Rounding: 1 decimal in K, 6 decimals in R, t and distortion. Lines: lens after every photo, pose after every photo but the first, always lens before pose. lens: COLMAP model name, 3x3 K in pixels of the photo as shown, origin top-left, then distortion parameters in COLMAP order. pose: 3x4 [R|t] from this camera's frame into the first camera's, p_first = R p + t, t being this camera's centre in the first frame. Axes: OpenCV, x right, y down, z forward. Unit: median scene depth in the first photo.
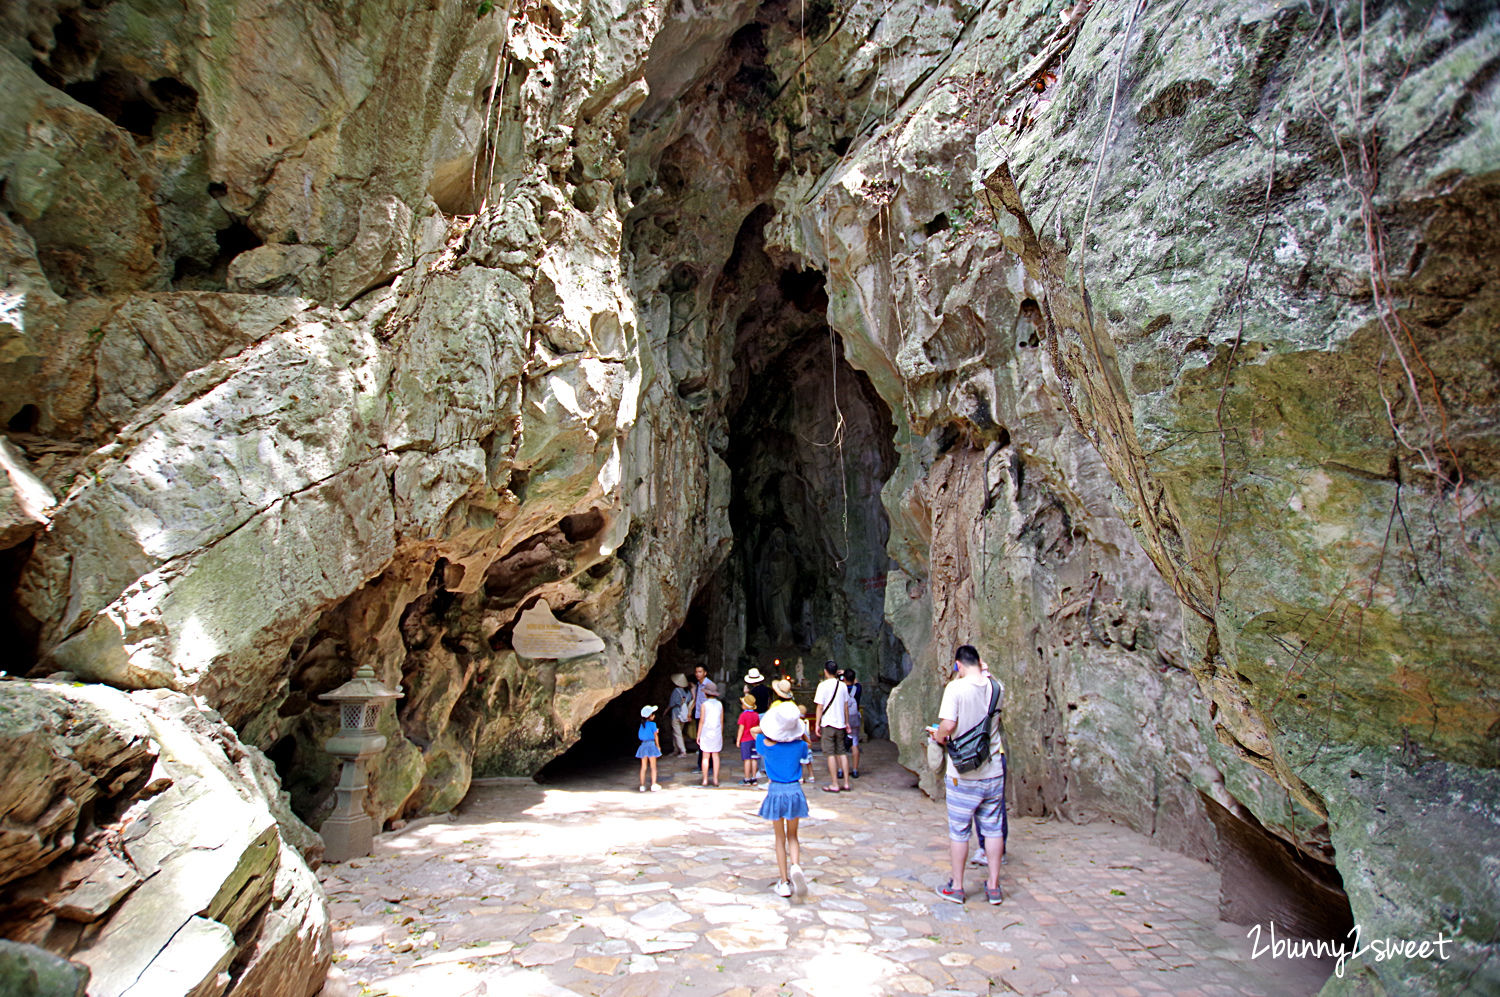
lens RADIAL K [[729.1, 0, 747.0], [0, 729.1, 489.3], [0, 0, 1]] dist [-0.025684, 0.006278]
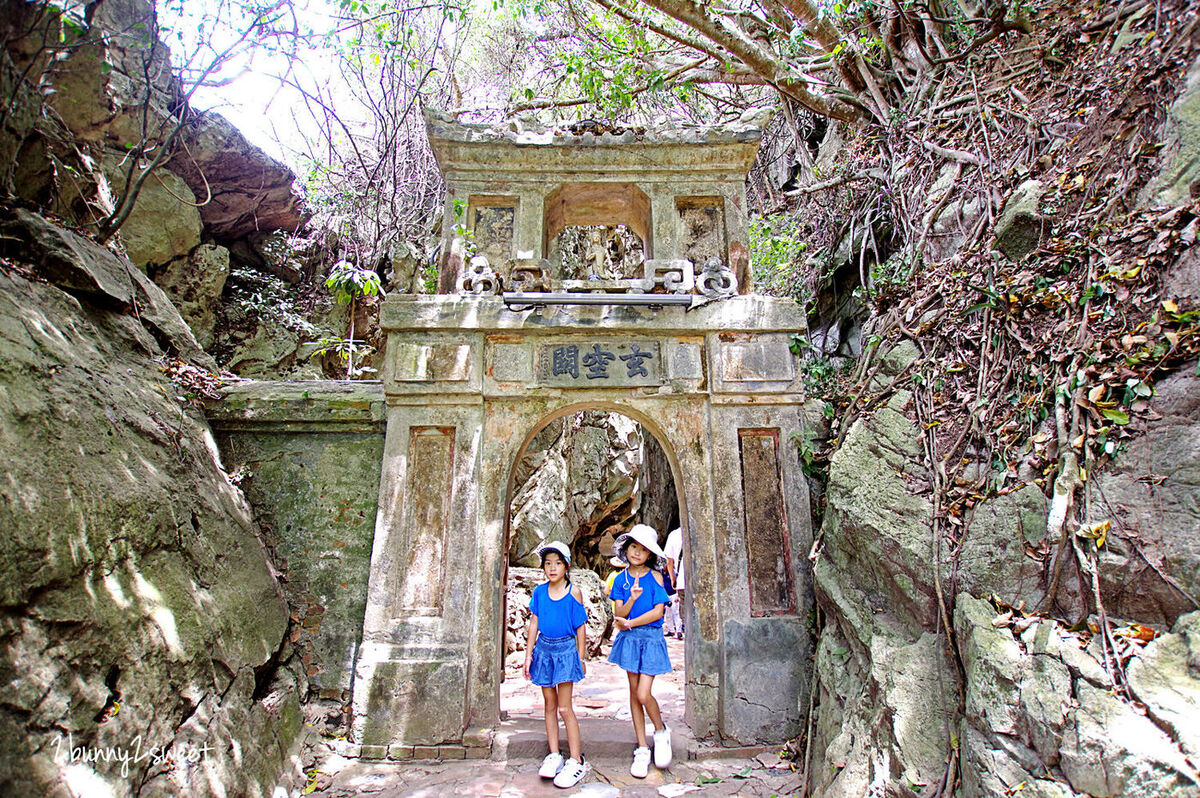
lens RADIAL K [[565.4, 0, 600.0], [0, 565.4, 399.0], [0, 0, 1]] dist [-0.028984, 0.005399]
pose [[0.980353, -0.067024, -0.185515, 0.079864], [0.063328, 0.997660, -0.025785, -0.267831], [0.186809, 0.013530, 0.982303, -0.955283]]
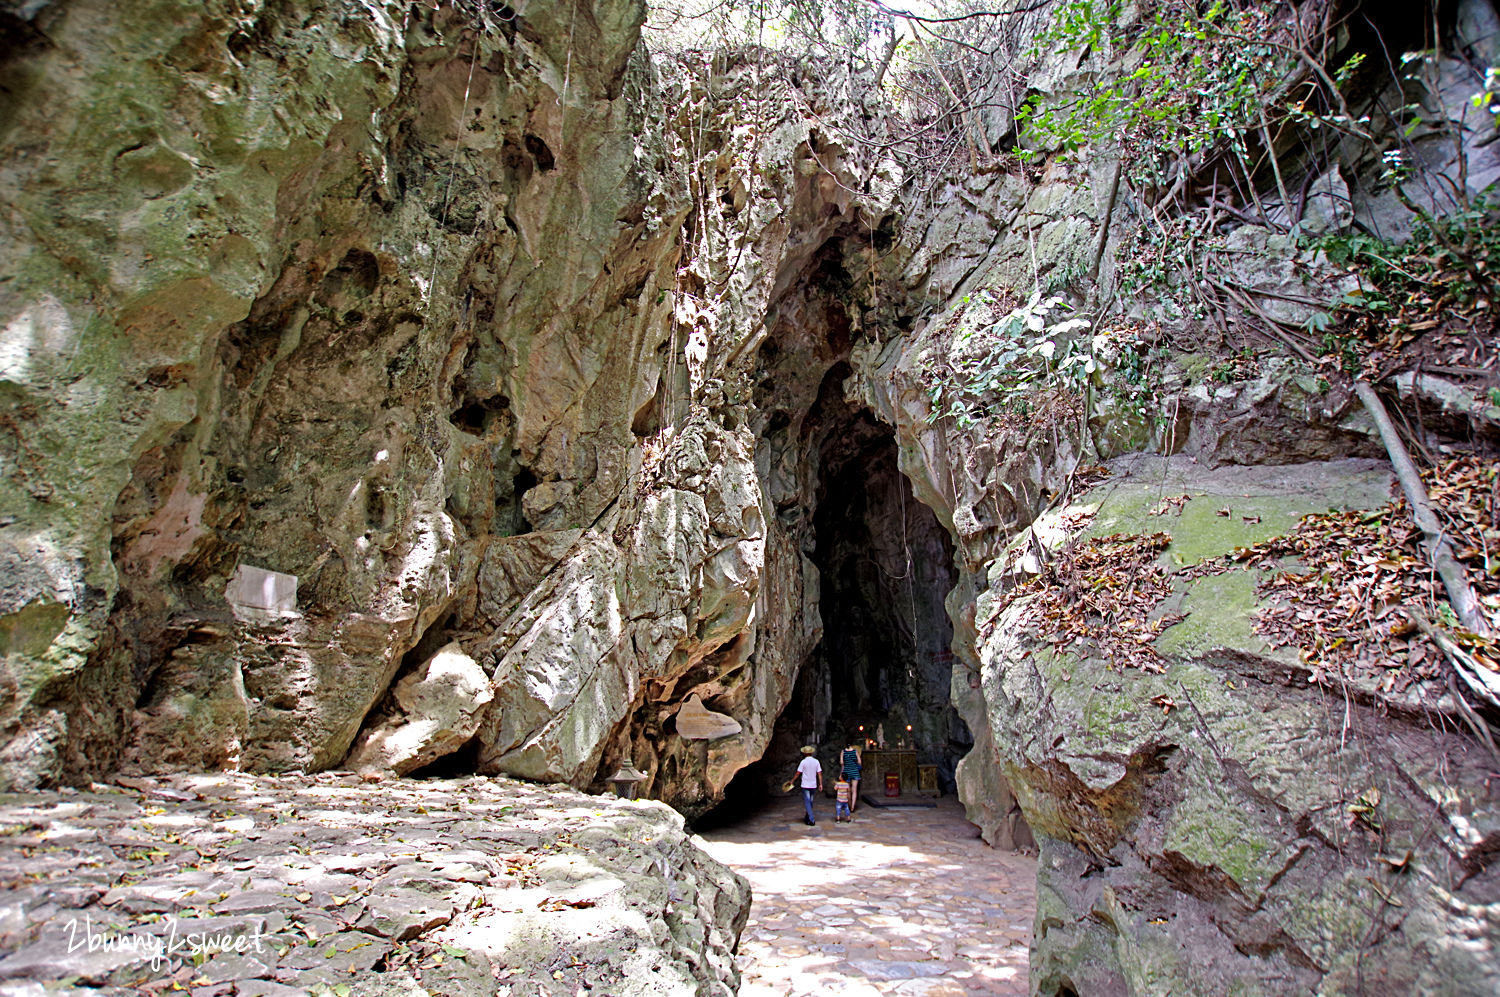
lens RADIAL K [[706.8, 0, 750.0], [0, 706.8, 498.5], [0, 0, 1]] dist [-0.028984, 0.005399]
pose [[0.995953, -0.027934, -0.085427, -0.060375], [0.023193, 0.998162, -0.055994, -0.149384], [0.086834, 0.053786, 0.994770, -0.351664]]
